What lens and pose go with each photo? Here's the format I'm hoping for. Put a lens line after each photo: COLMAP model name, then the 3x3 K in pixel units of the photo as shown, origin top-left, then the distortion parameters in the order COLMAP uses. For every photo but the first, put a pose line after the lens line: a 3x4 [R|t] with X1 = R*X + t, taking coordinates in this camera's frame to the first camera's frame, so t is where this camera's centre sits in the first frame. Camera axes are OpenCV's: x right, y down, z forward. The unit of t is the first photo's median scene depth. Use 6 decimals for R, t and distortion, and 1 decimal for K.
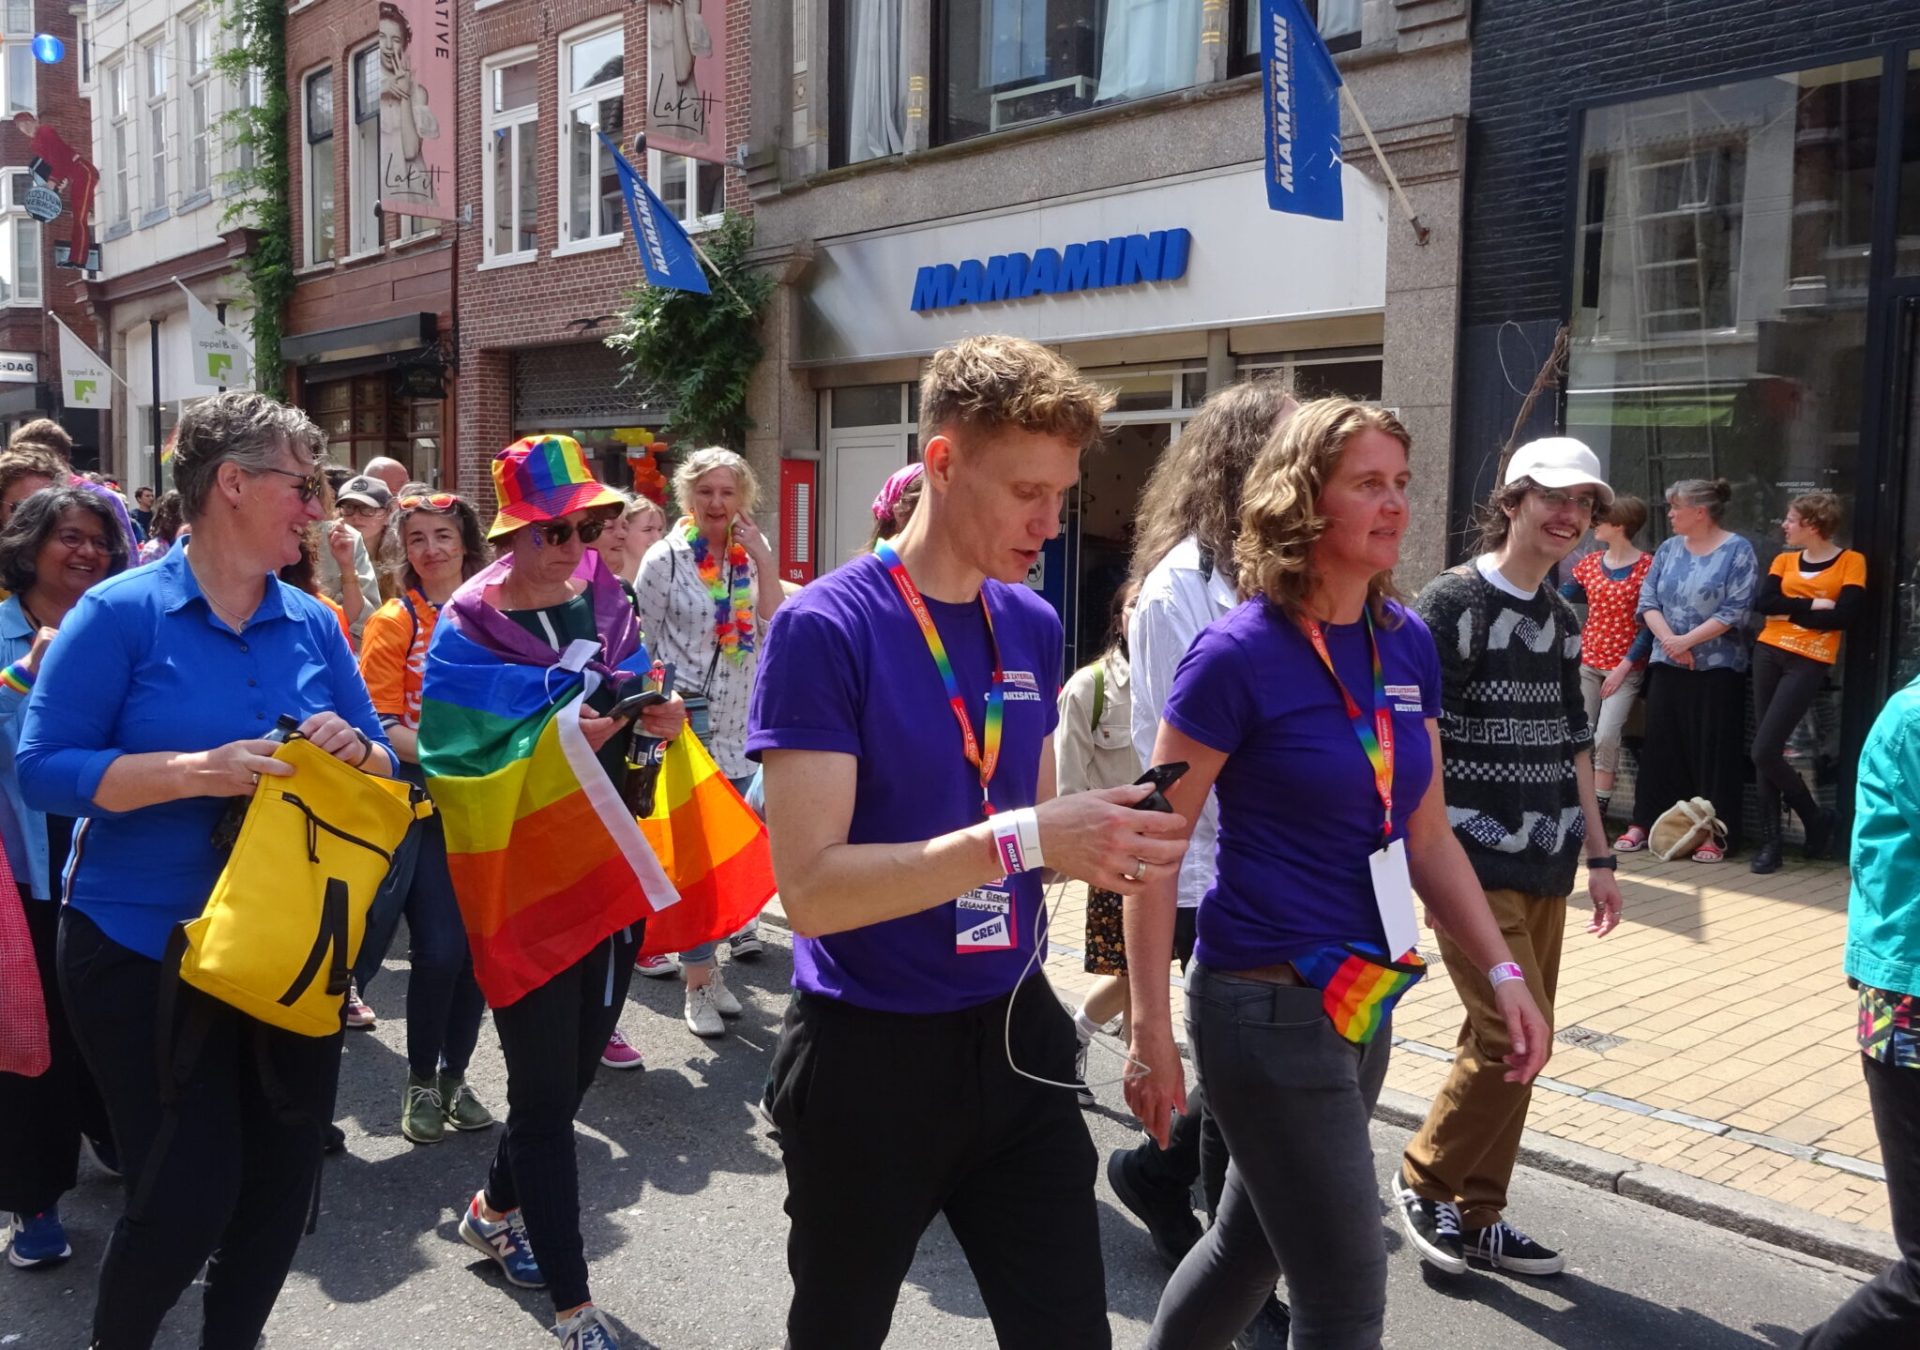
lens RADIAL K [[1771.3, 0, 960.0], [0, 1771.3, 675.0], [0, 0, 1]] dist [-0.005812, 0.015154]
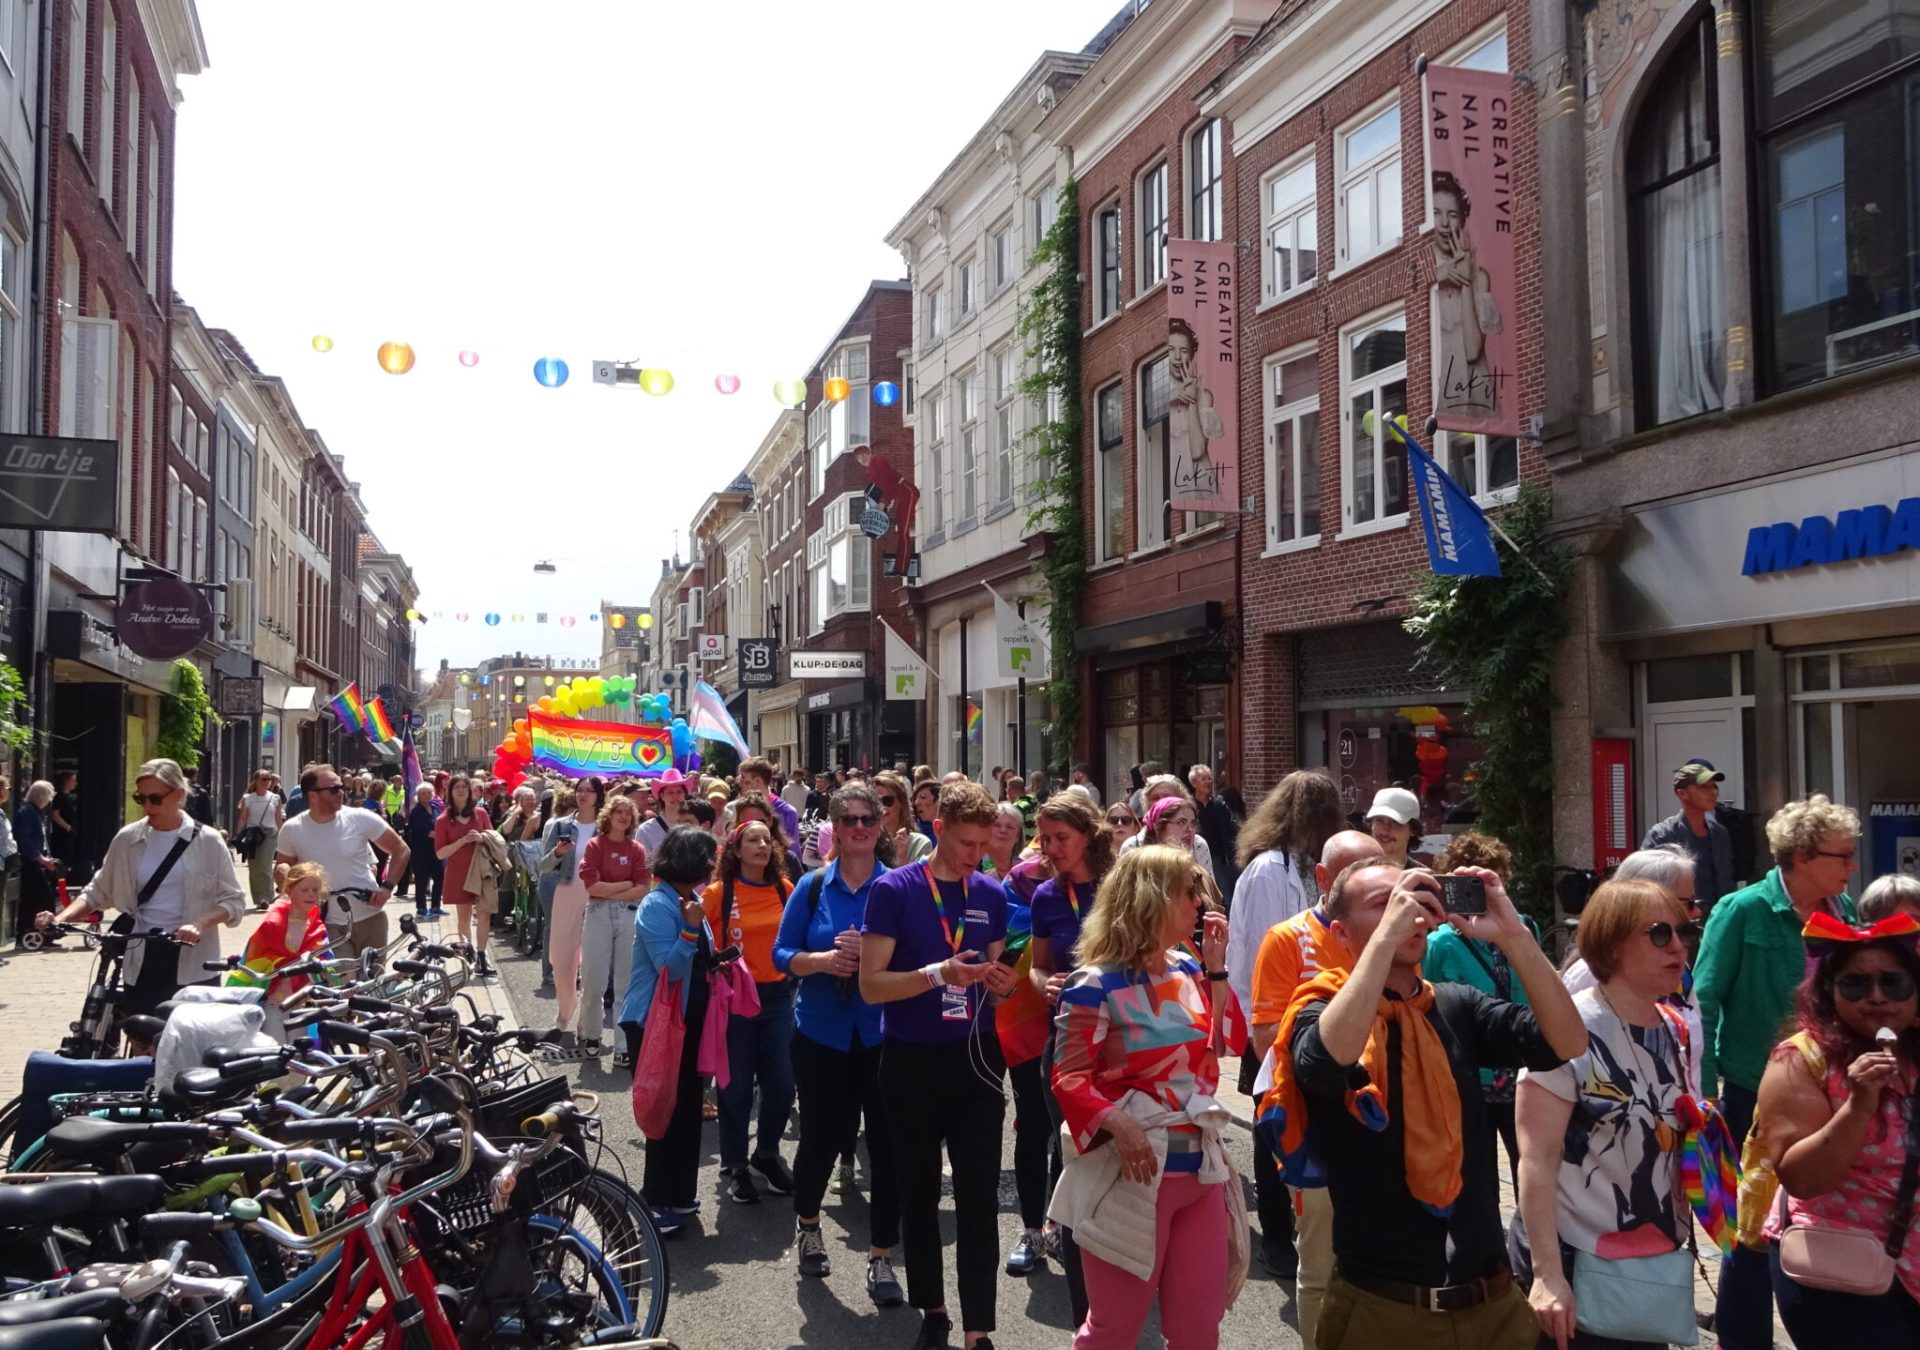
lens RADIAL K [[1771.3, 0, 960.0], [0, 1771.3, 675.0], [0, 0, 1]] dist [-0.005812, 0.015154]
pose [[0.913848, -0.045299, -0.403522, -0.021547], [-0.013406, 0.989850, -0.141481, -0.014630], [0.405835, 0.134702, 0.903965, 0.013665]]
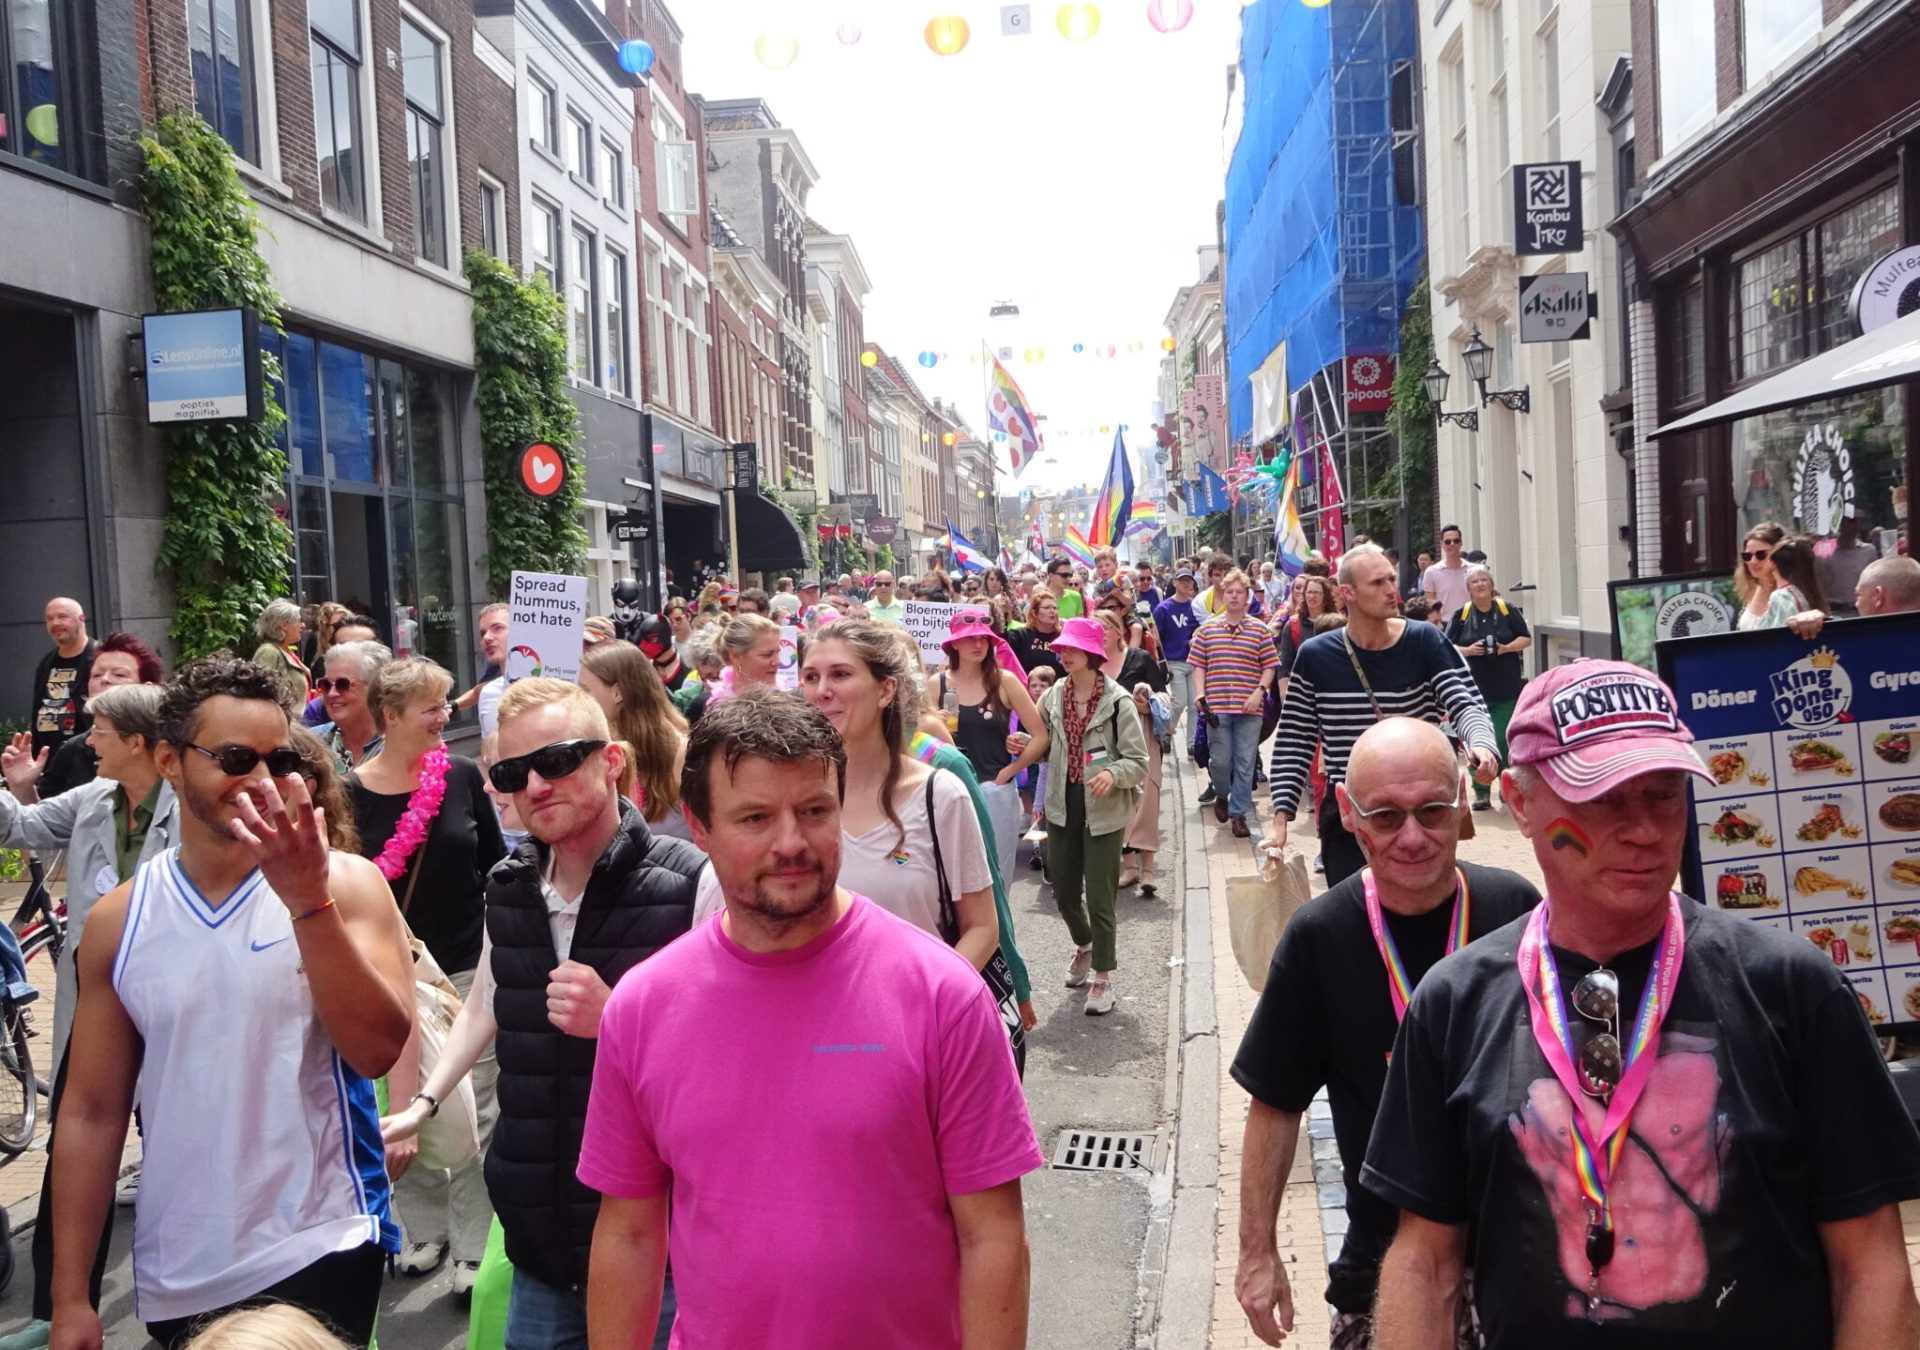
lens RADIAL K [[1762.2, 0, 960.0], [0, 1762.2, 675.0], [0, 0, 1]] dist [0.002241, -0.004734]
pose [[0.723720, -0.025154, -0.689635, 1.547241], [0.009173, 0.999598, -0.026834, 0.171398], [0.690032, 0.013094, 0.723660, -1.573517]]
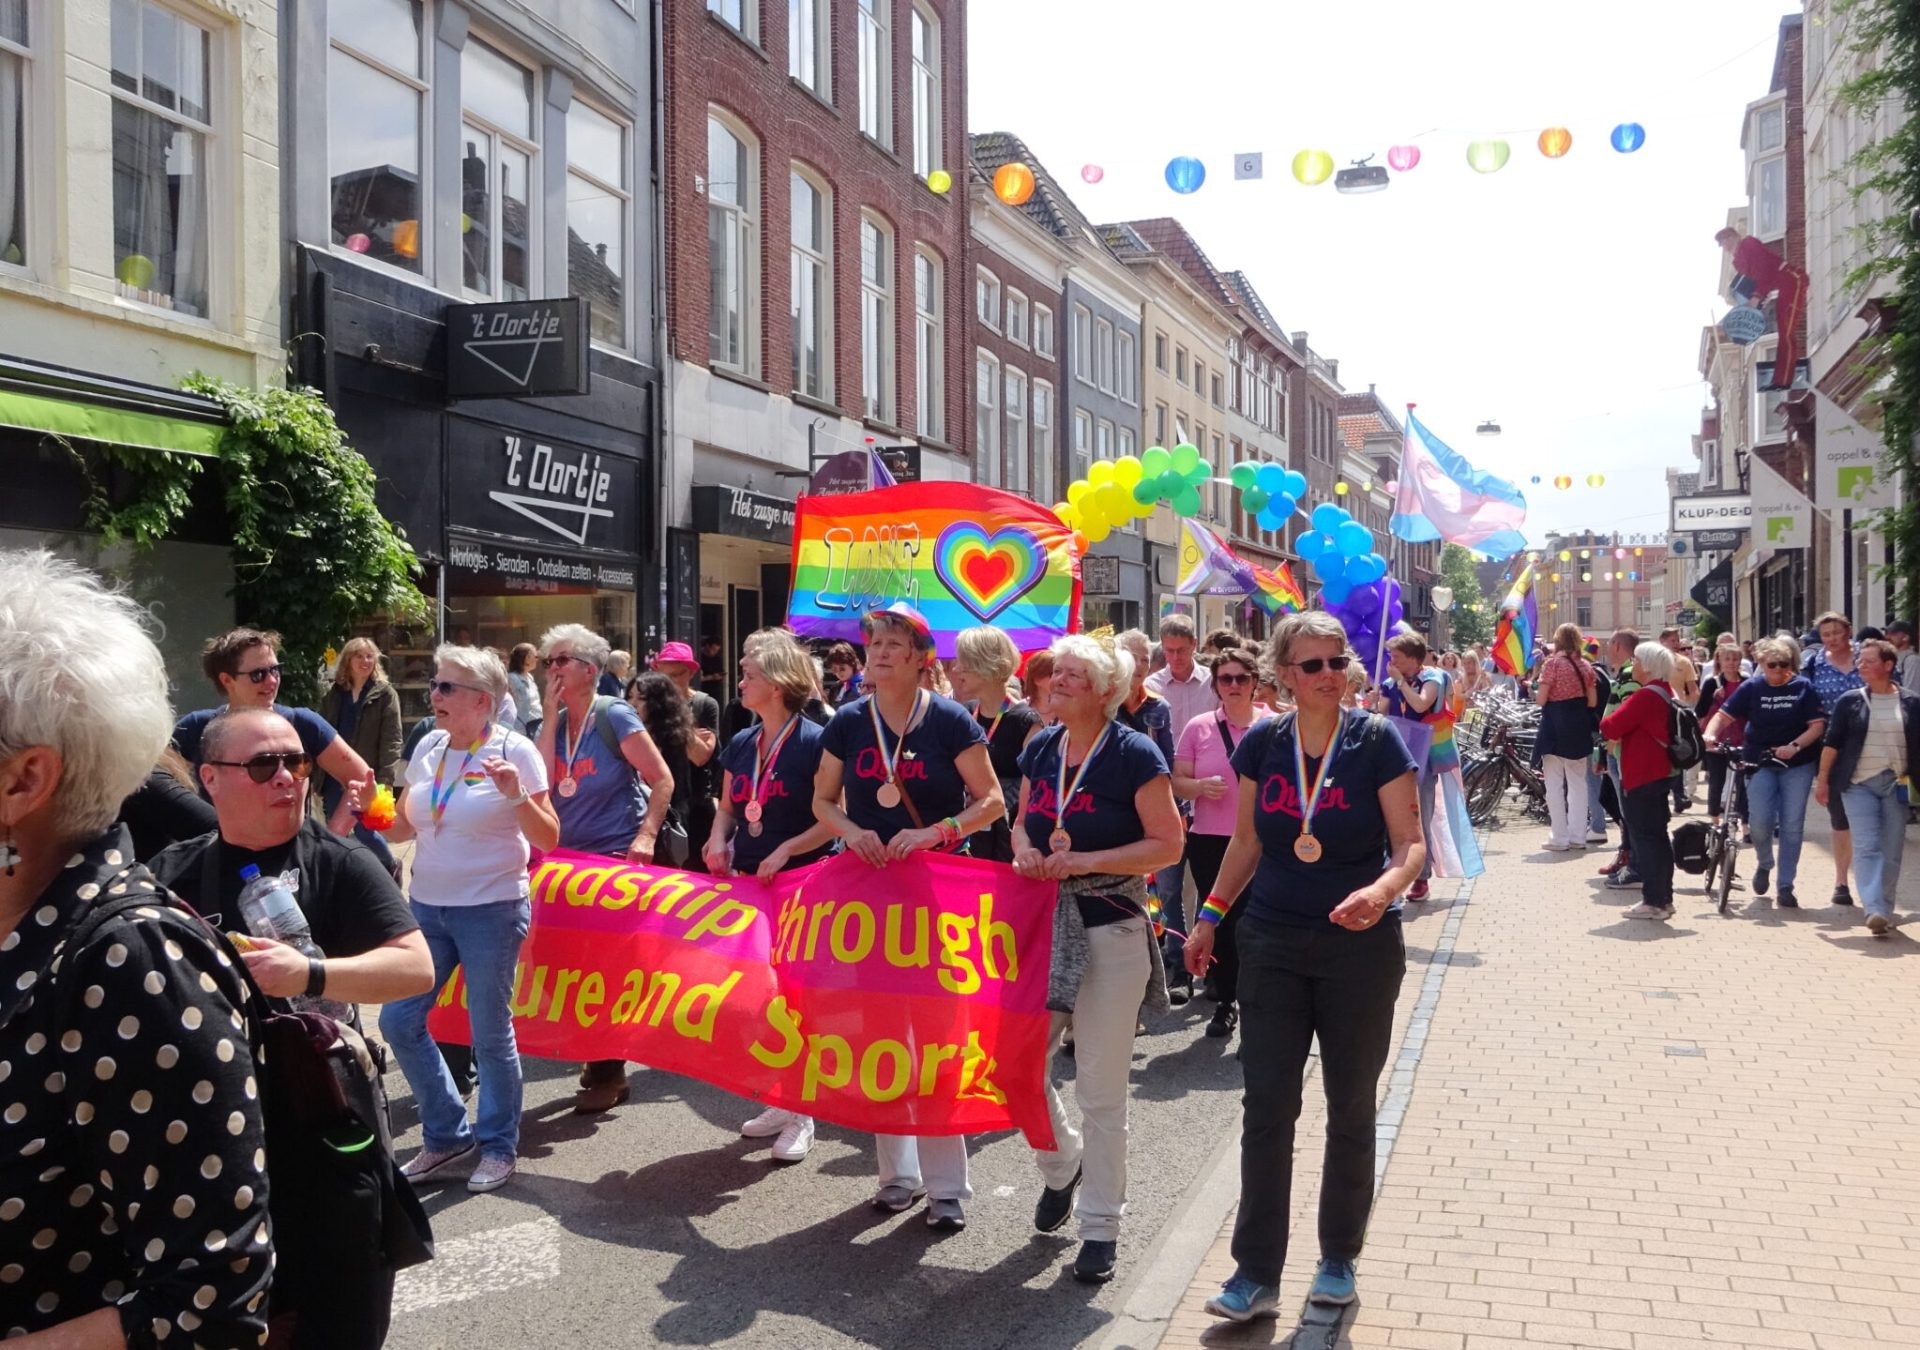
lens RADIAL K [[1762.2, 0, 960.0], [0, 1762.2, 675.0], [0, 0, 1]] dist [0.002241, -0.004734]
pose [[0.509554, -0.019298, -0.860222, 0.058345], [-0.055959, 0.996889, -0.055512, -0.030574], [0.858617, 0.076423, 0.506889, 0.348200]]
